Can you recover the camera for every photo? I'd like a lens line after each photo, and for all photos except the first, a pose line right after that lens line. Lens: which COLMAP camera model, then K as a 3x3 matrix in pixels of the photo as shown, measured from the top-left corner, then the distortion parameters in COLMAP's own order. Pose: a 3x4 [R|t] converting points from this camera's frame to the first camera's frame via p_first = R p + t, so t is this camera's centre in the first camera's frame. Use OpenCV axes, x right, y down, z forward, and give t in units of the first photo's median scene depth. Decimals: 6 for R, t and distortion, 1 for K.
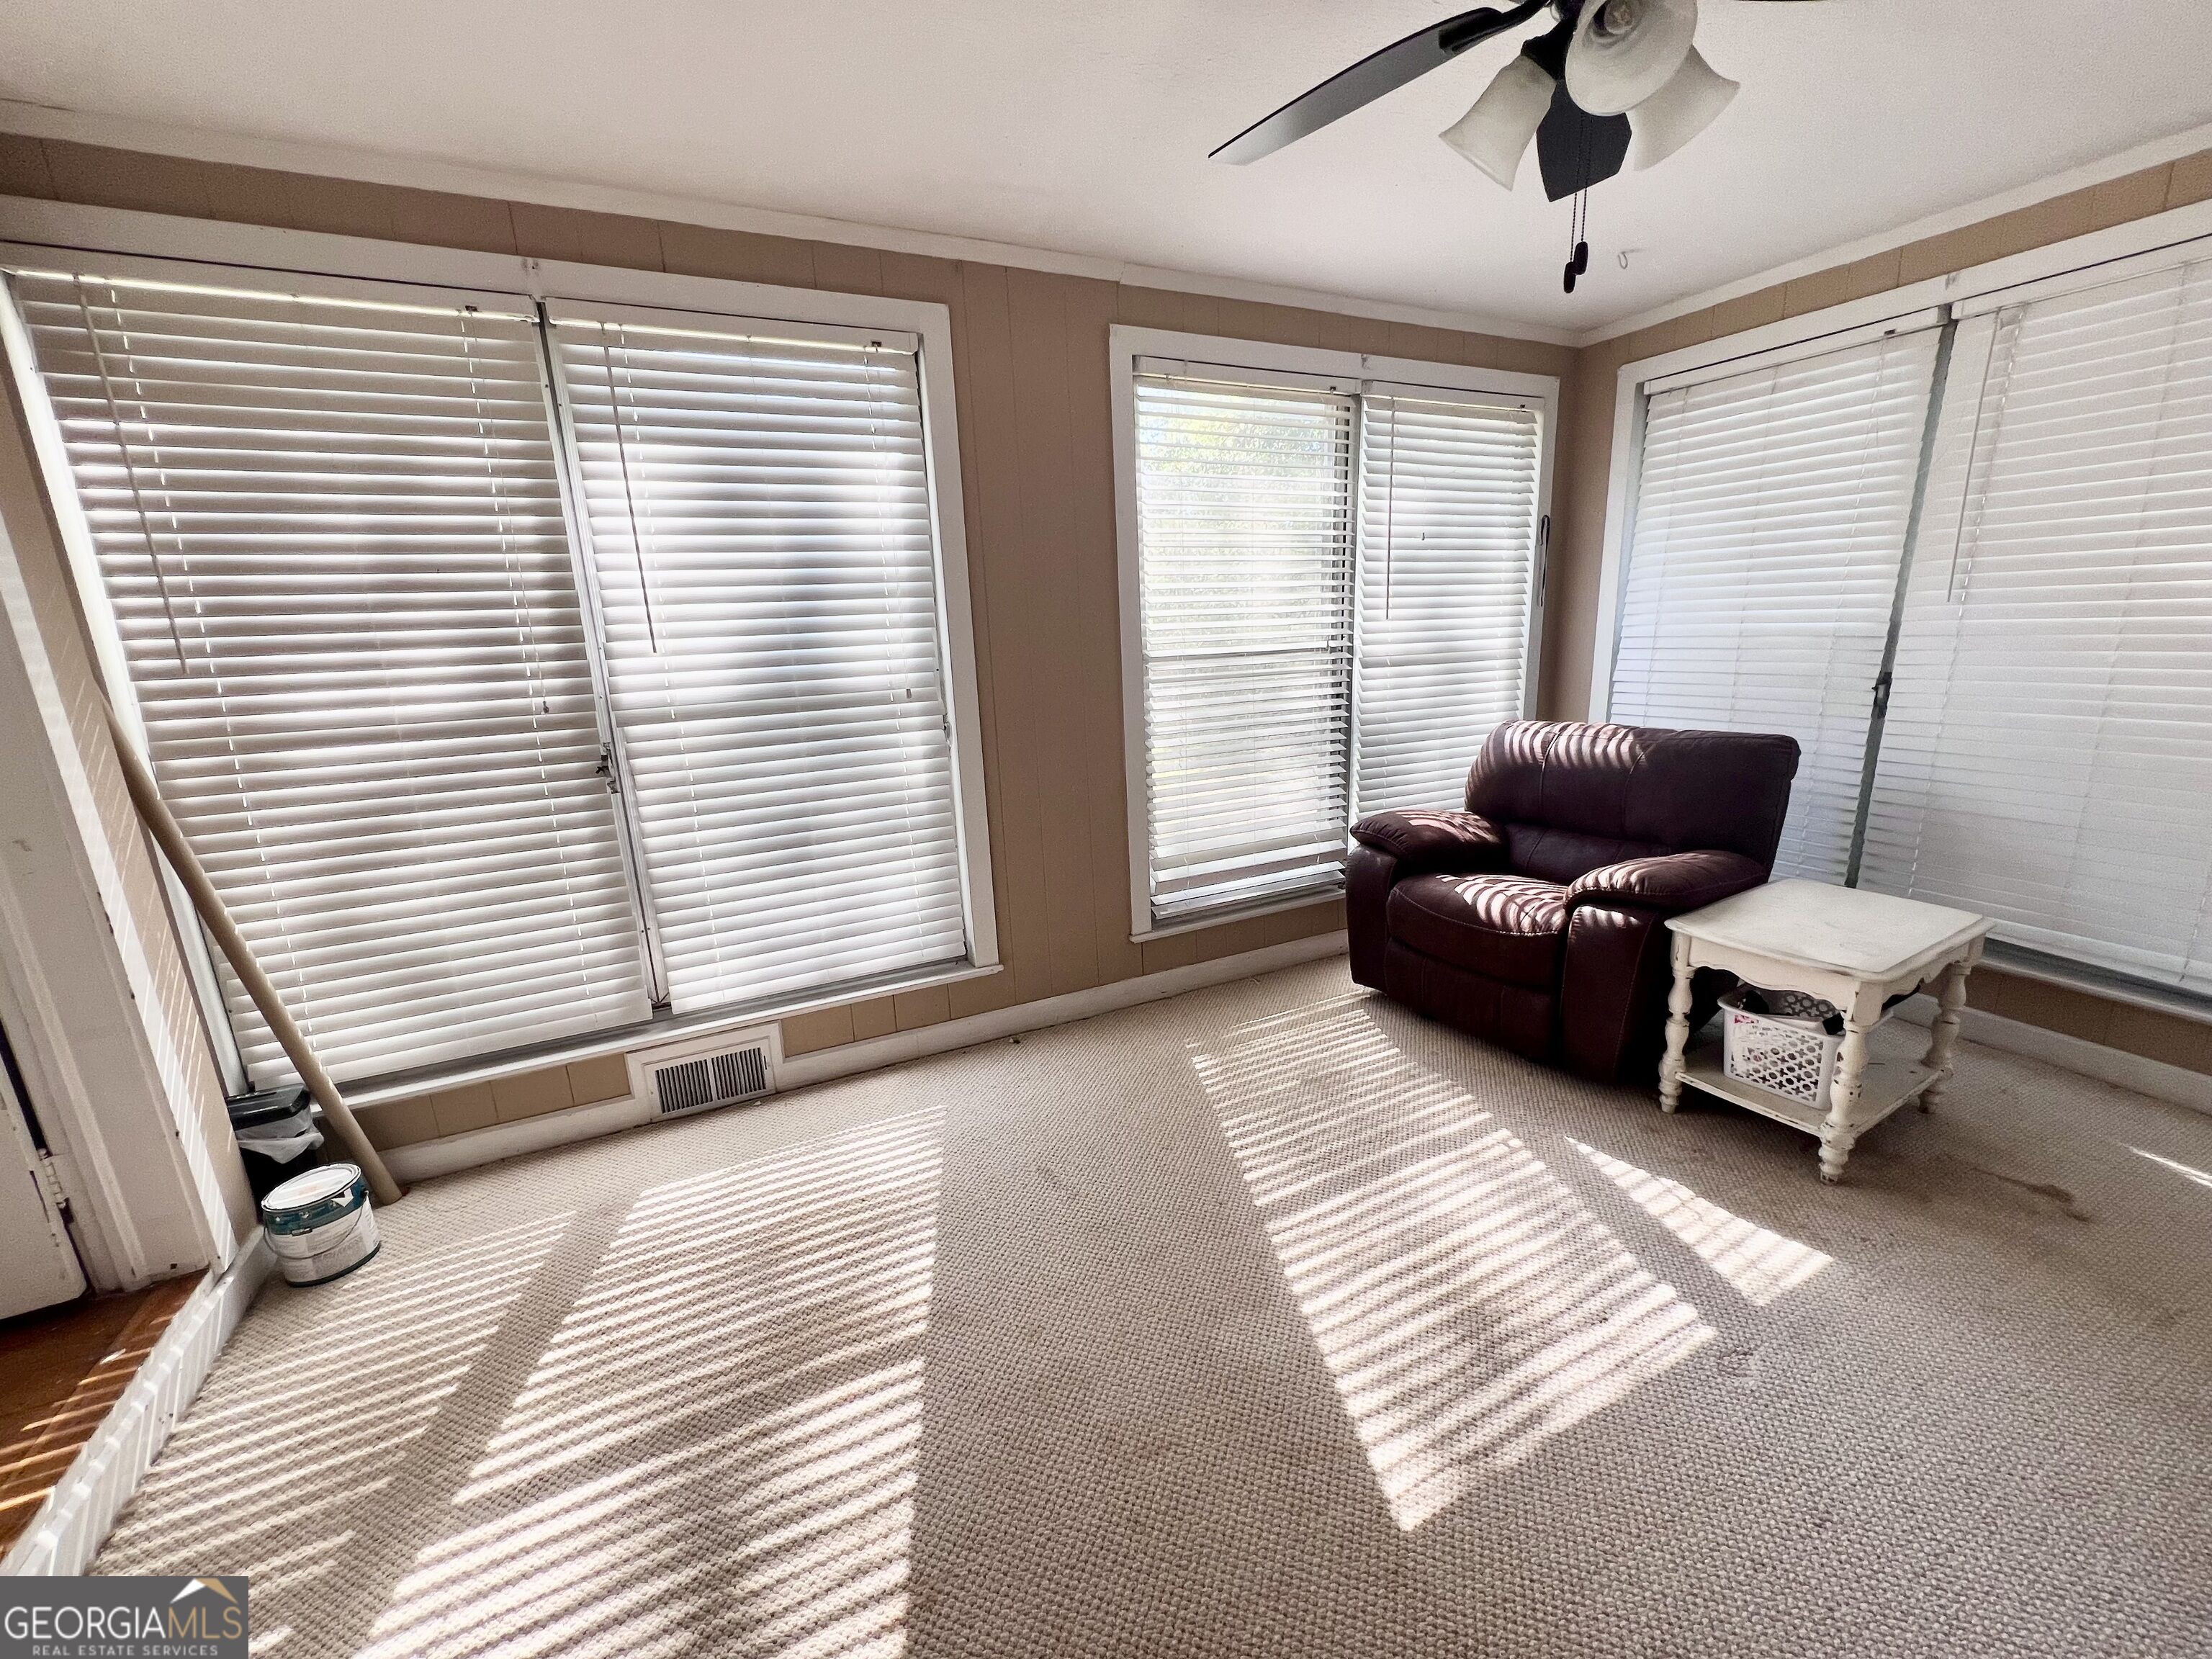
lens RADIAL K [[882.4, 0, 1106.4], [0, 882.4, 833.0], [0, 0, 1]] dist [-0.003753, 0.001053]
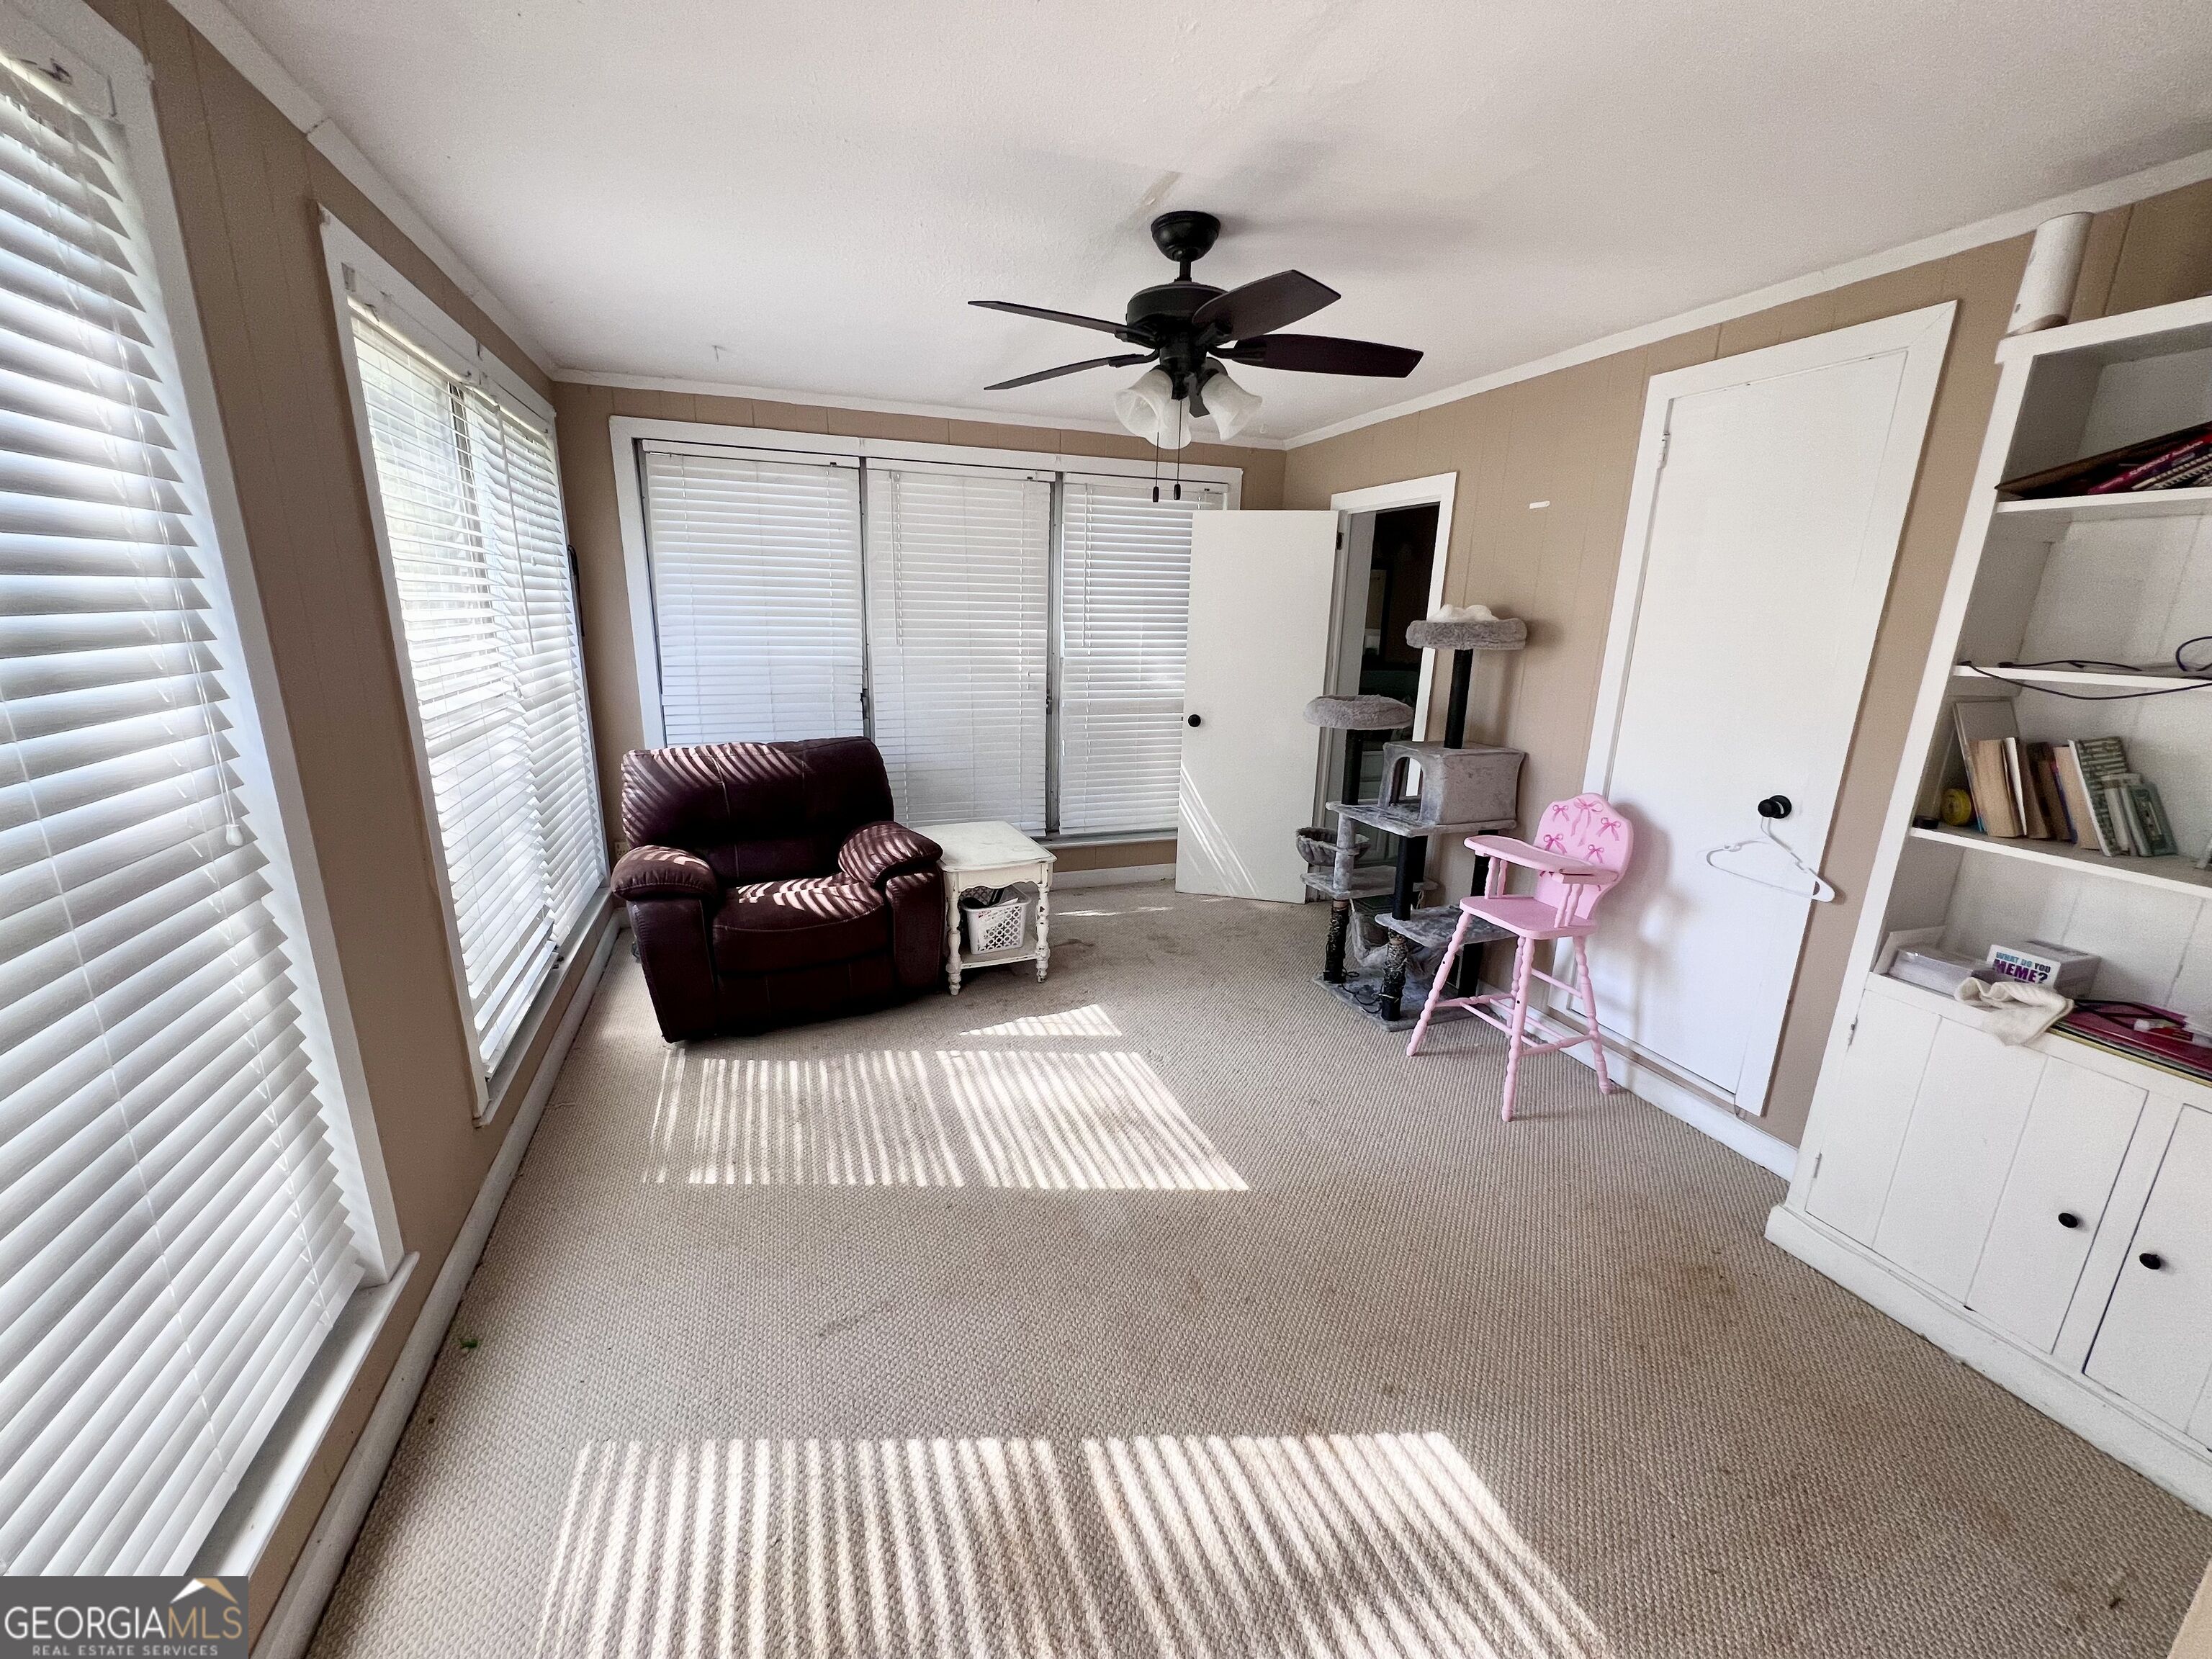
lens RADIAL K [[882.4, 0, 1105.0], [0, 882.4, 834.8], [0, 0, 1]] dist [-0.003753, 0.001053]
pose [[0.099852, -0.211929, 0.972171, -0.787487], [0.203869, 0.960683, 0.188485, -0.183763], [-0.973893, 0.179375, 0.139132, 0.552181]]
